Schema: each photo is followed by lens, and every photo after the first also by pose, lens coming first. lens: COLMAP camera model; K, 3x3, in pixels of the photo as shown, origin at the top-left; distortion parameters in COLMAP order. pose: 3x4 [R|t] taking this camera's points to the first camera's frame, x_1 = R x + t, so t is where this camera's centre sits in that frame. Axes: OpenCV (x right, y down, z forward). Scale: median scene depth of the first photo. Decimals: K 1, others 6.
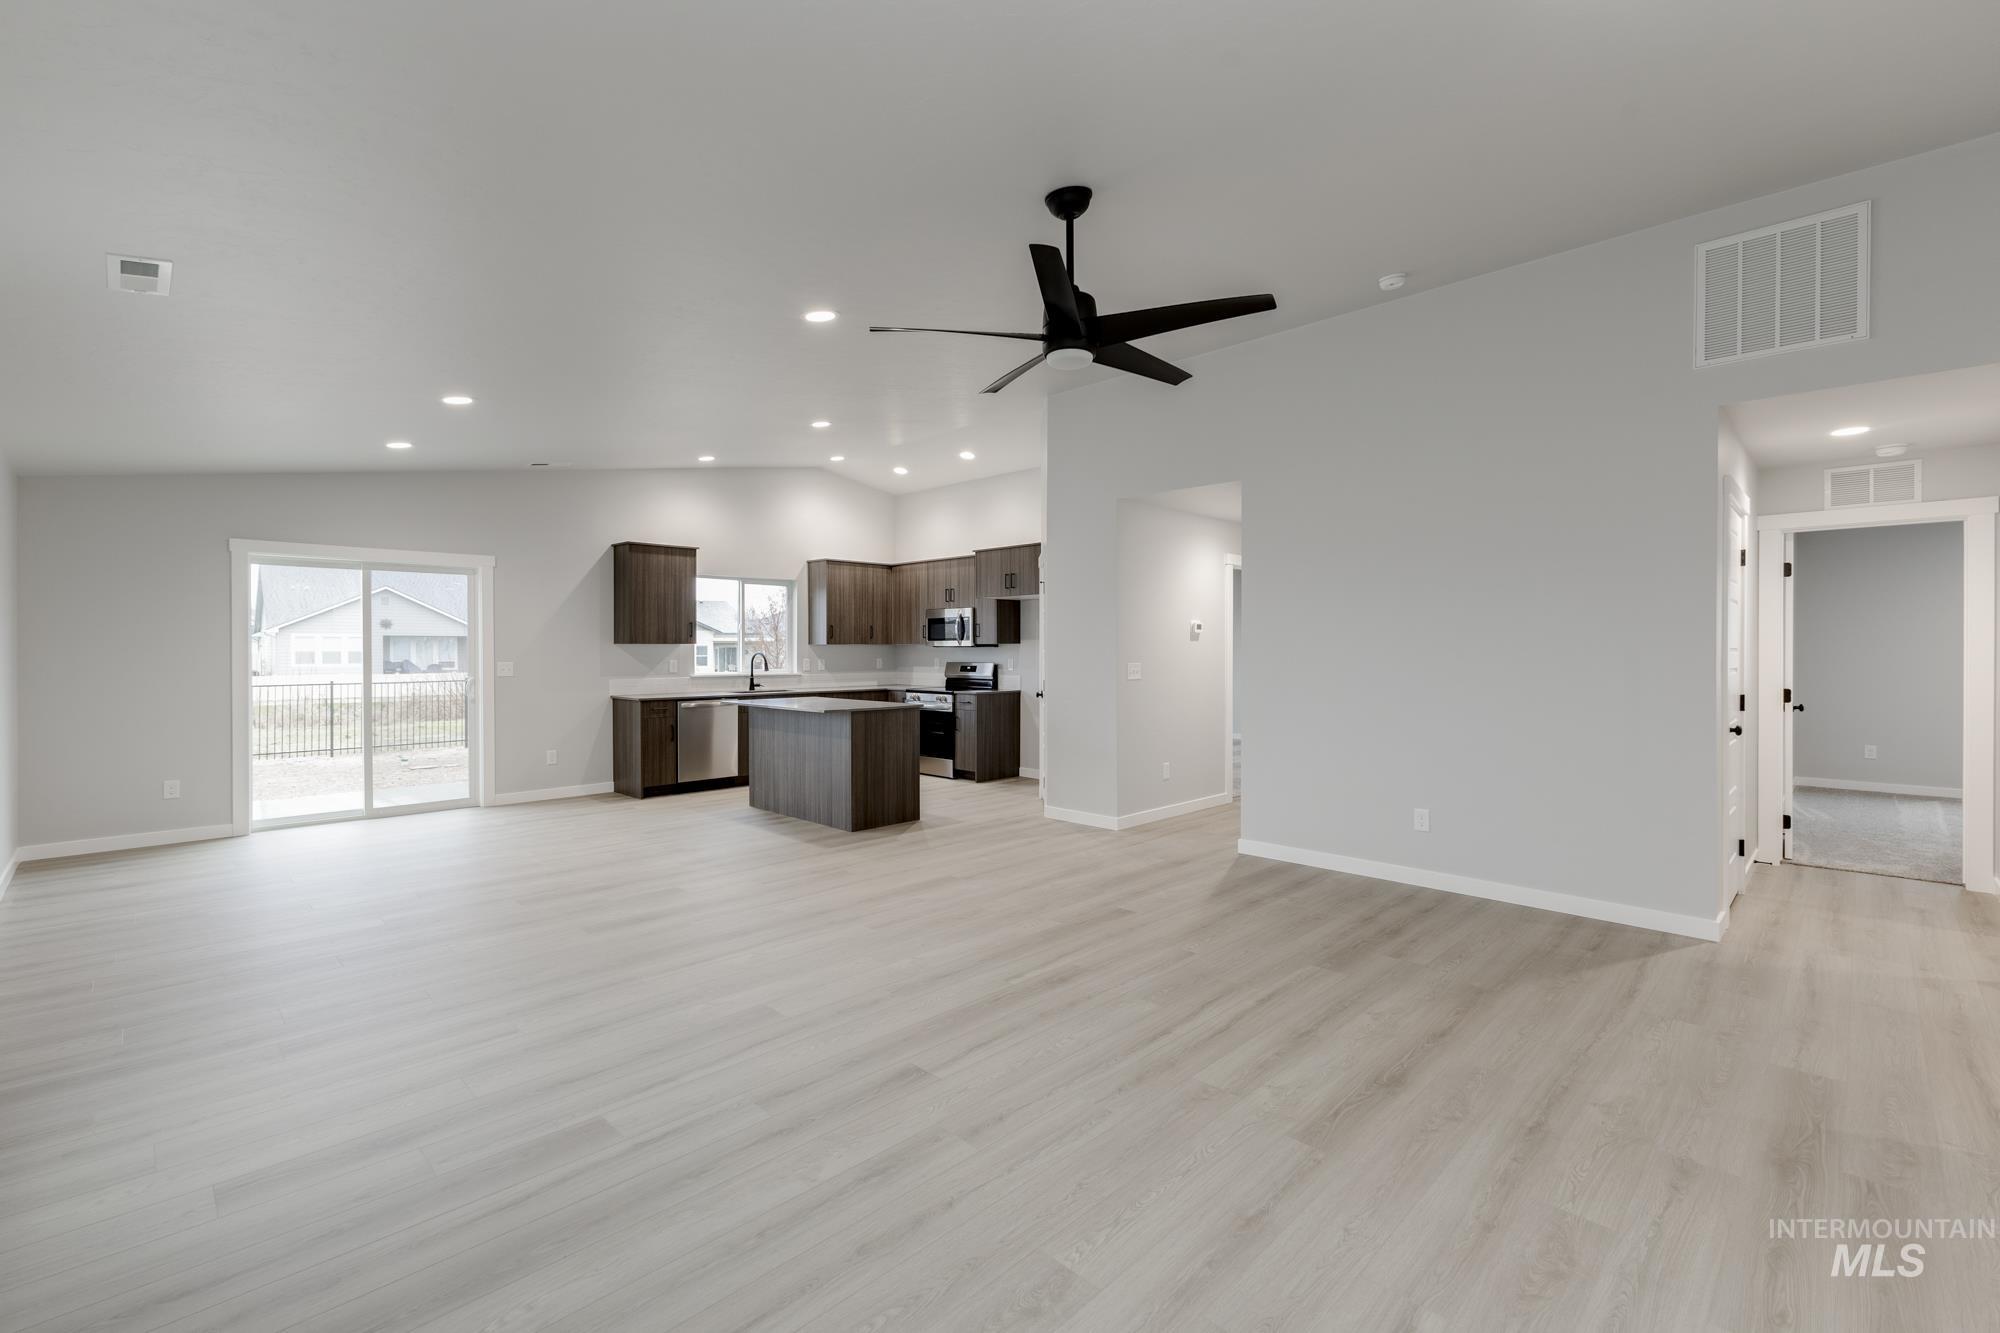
lens RADIAL K [[866.4, 0, 996.7], [0, 866.4, 665.9], [0, 0, 1]] dist [0.011261, -0.001169]
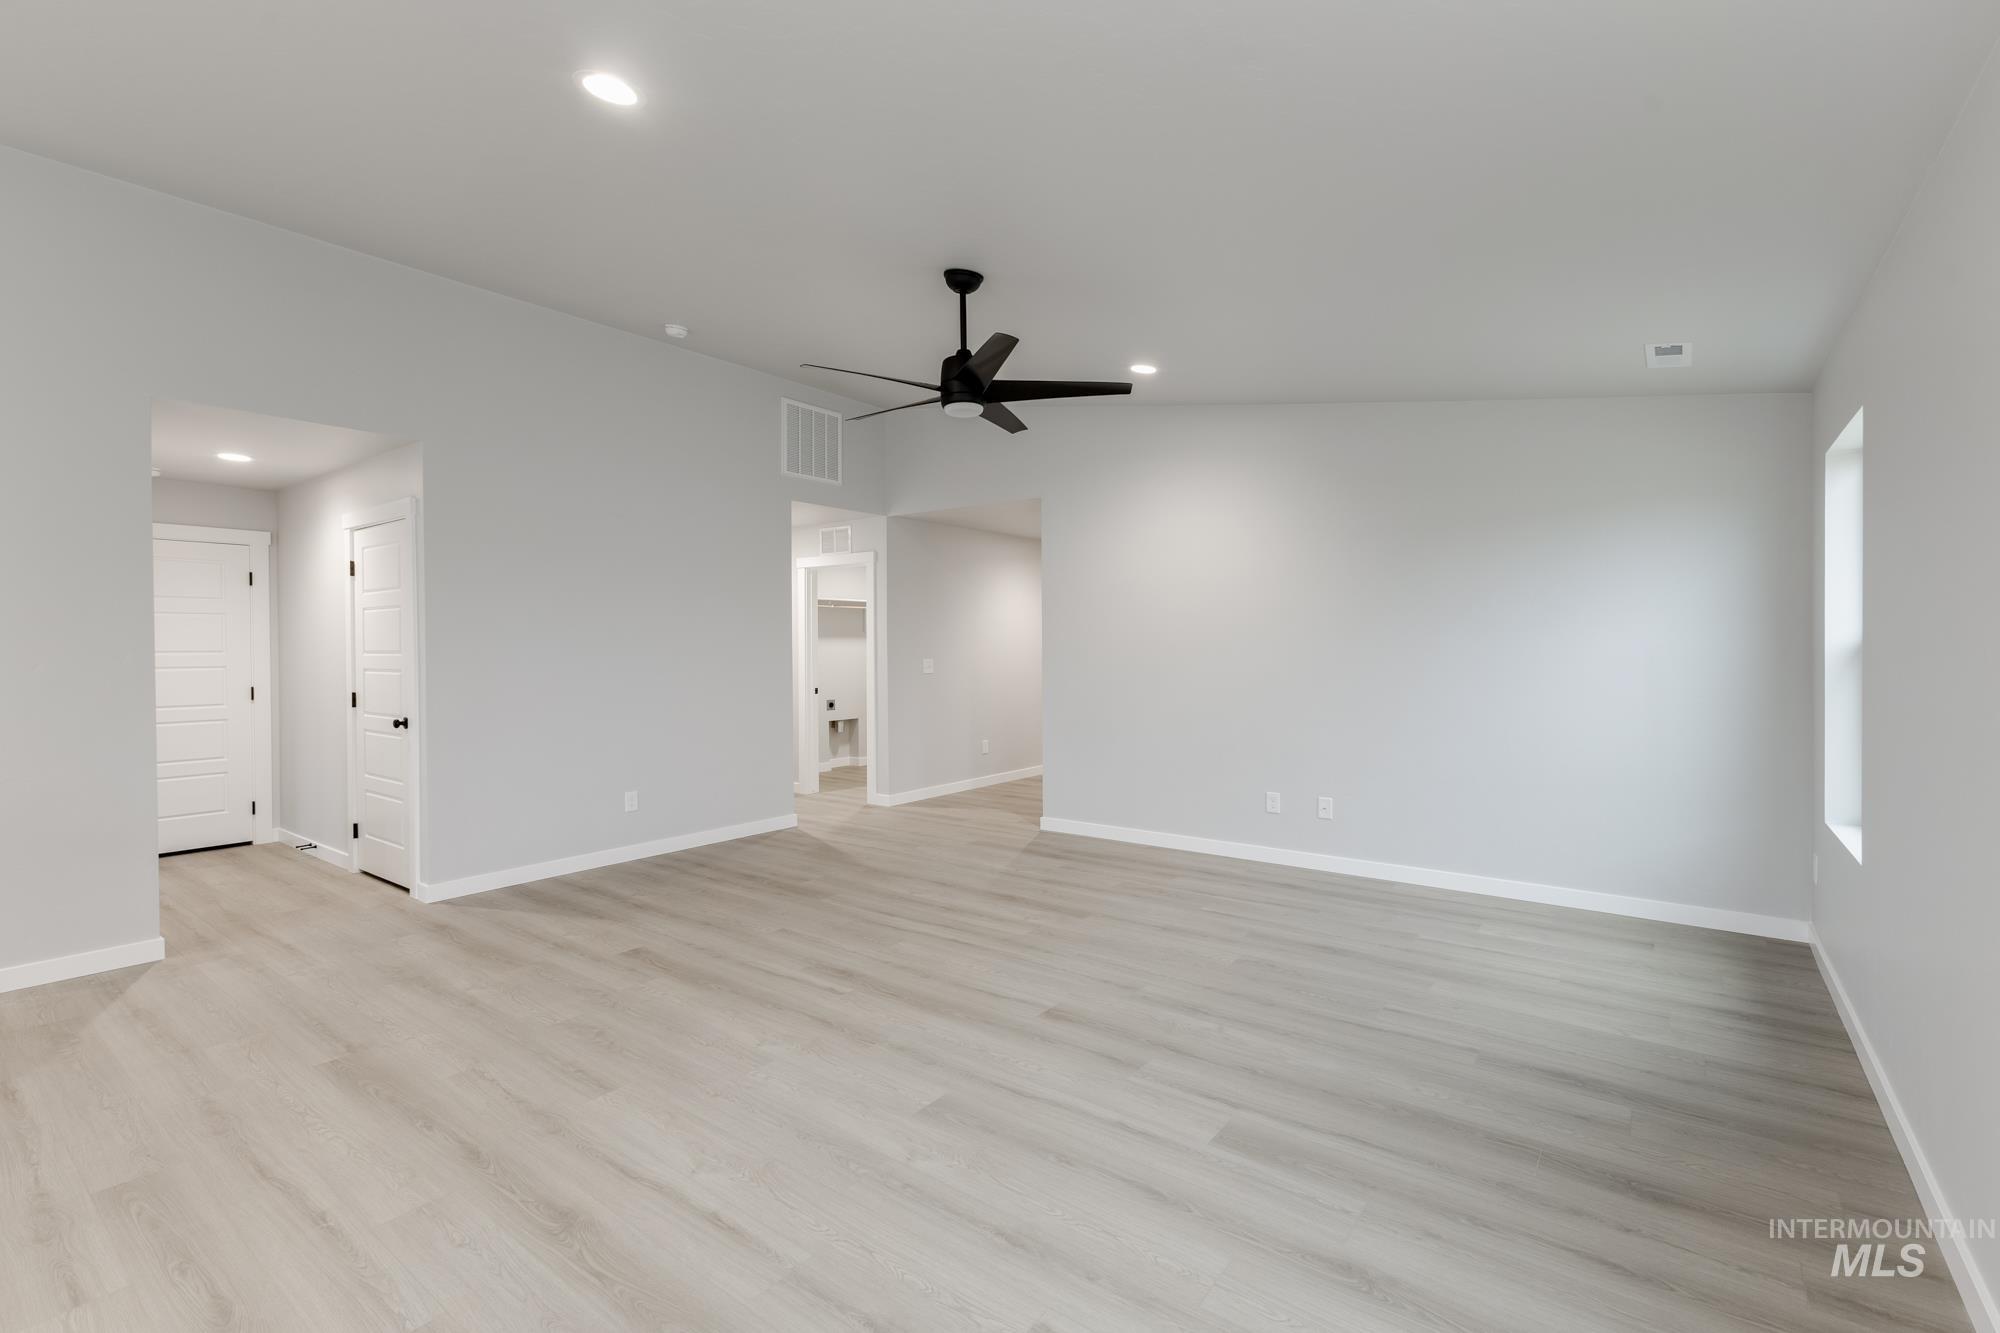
lens RADIAL K [[866.4, 0, 1010.8], [0, 866.4, 636.1], [0, 0, 1]] dist [0.011261, -0.001169]
pose [[-0.138971, 0.017590, 0.990140, -0.428530], [0.026006, 0.999562, -0.014108, -0.003885], [-0.989955, 0.023789, -0.139368, 0.421003]]
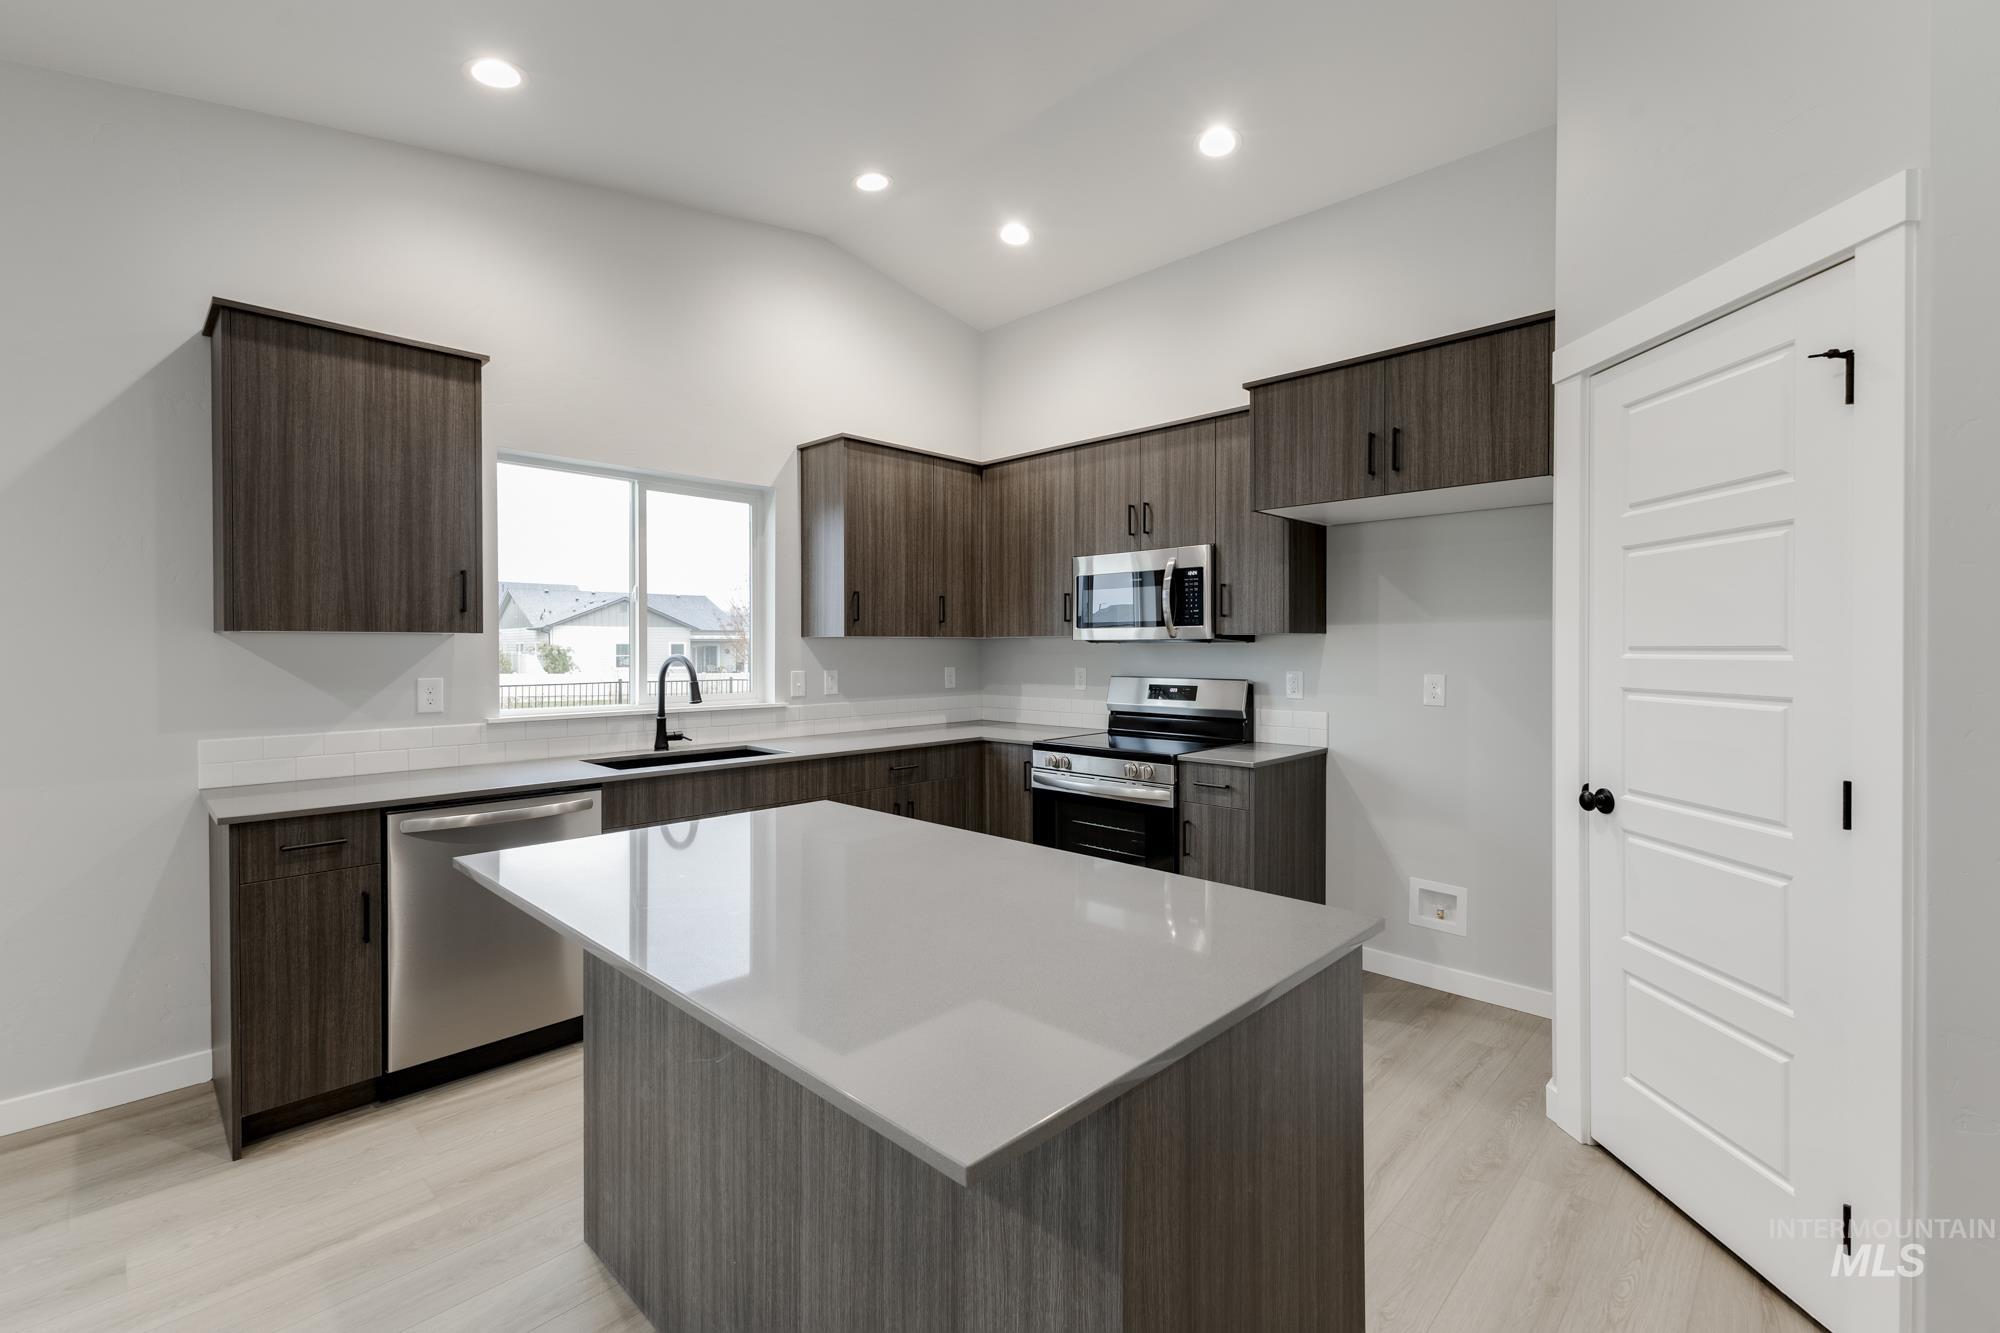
lens RADIAL K [[866.4, 0, 1000.2], [0, 866.4, 664.9], [0, 0, 1]] dist [0.011261, -0.001169]
pose [[0.999824, -0.001268, 0.018731, -0.151547], [0.001285, 0.999999, -0.000923, -0.012307], [-0.018729, 0.000947, 0.999824, 0.679860]]
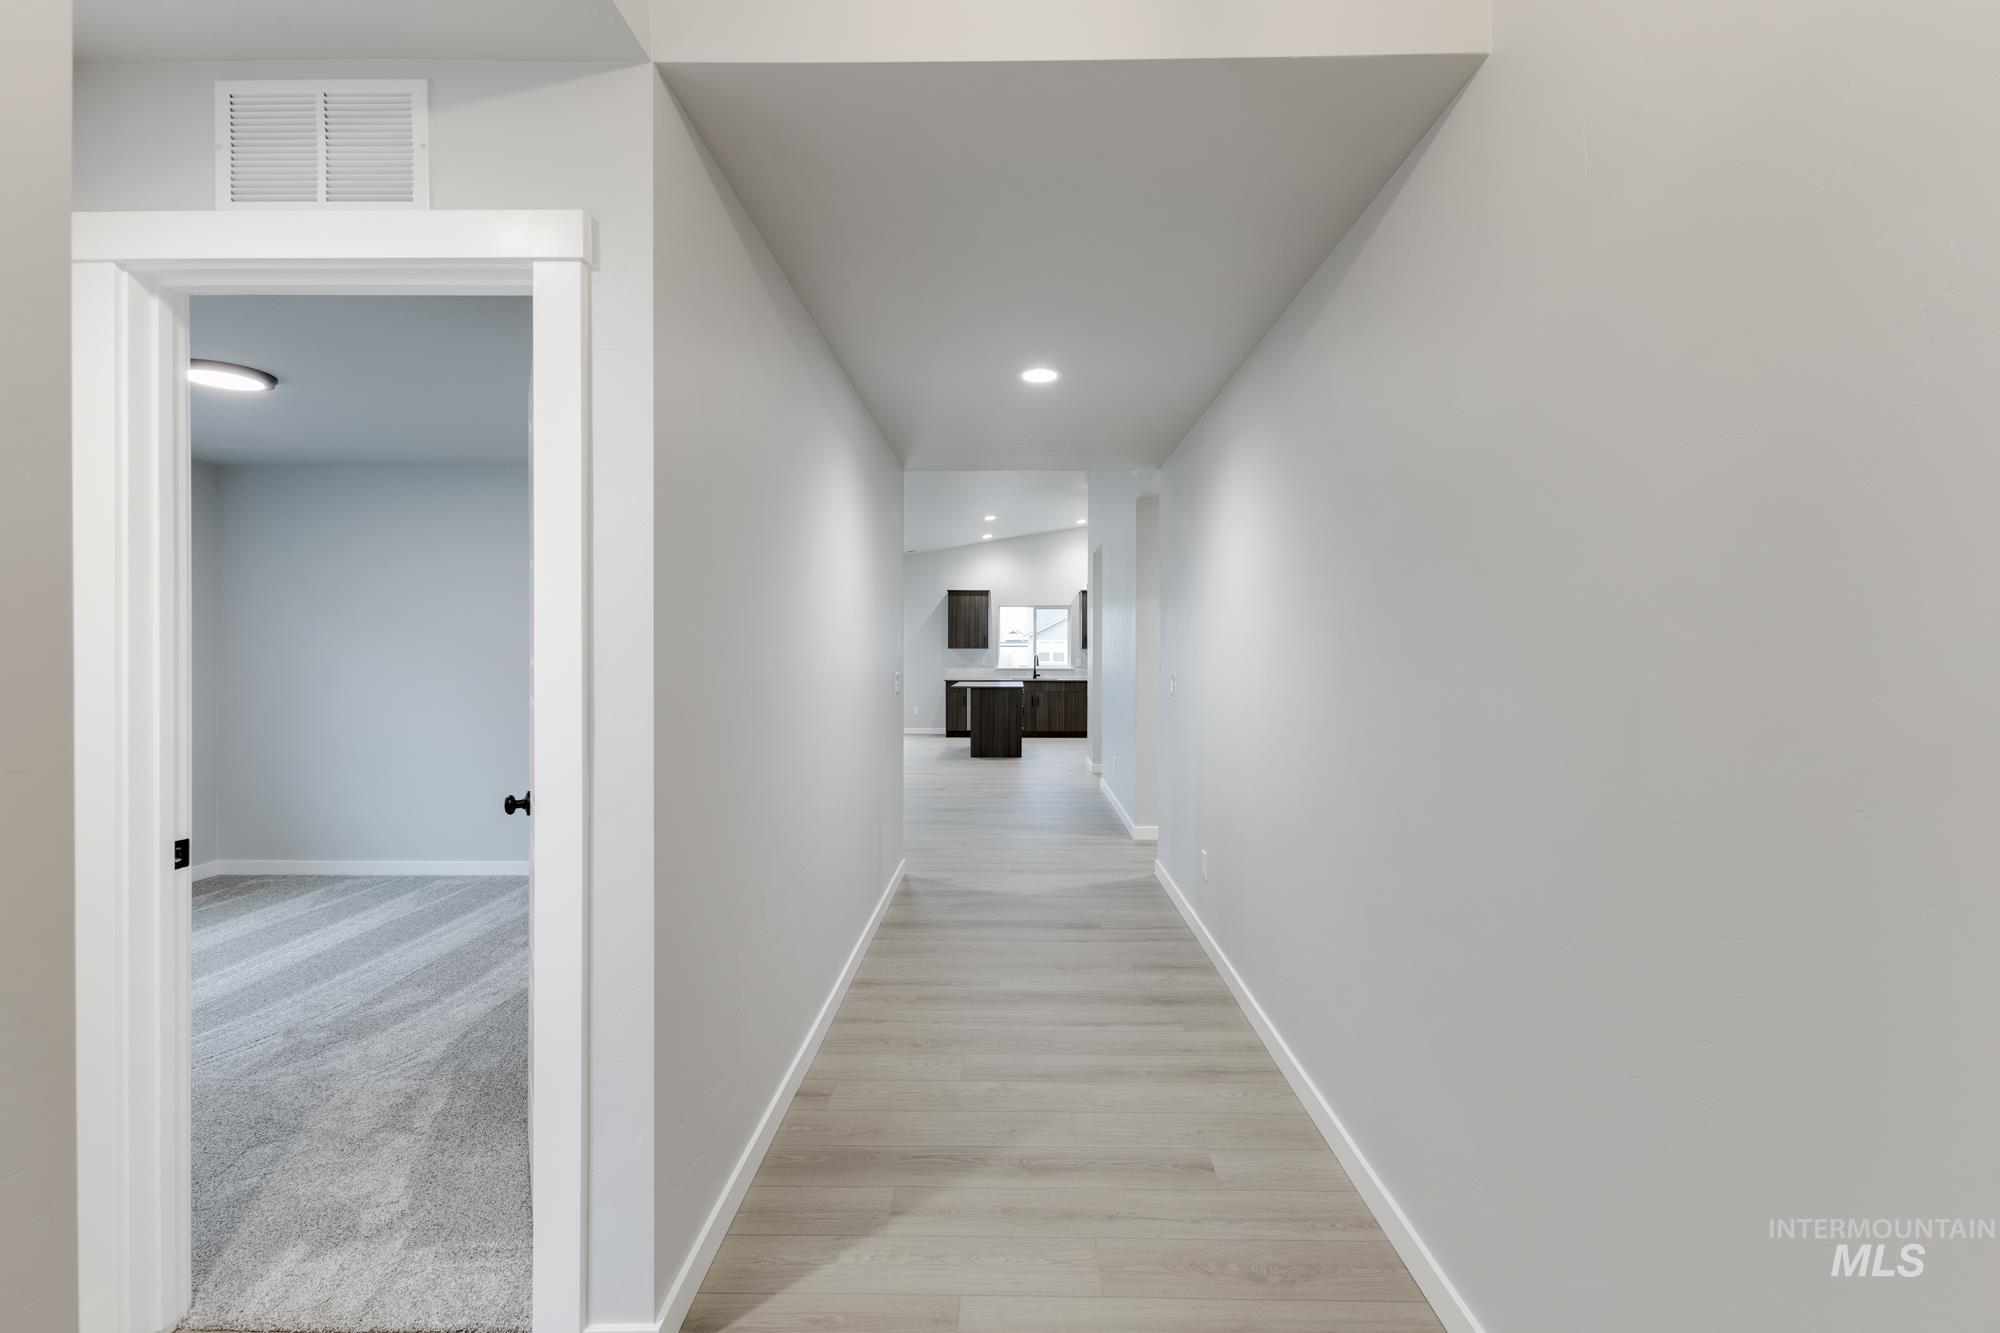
lens RADIAL K [[866.4, 0, 994.4], [0, 866.4, 650.9], [0, 0, 1]] dist [0.011261, -0.001169]
pose [[0.684446, -0.002576, -0.729059, 0.909473], [-0.014704, 0.999742, -0.017337, 0.008057], [0.728915, 0.022587, 0.684232, -0.125619]]
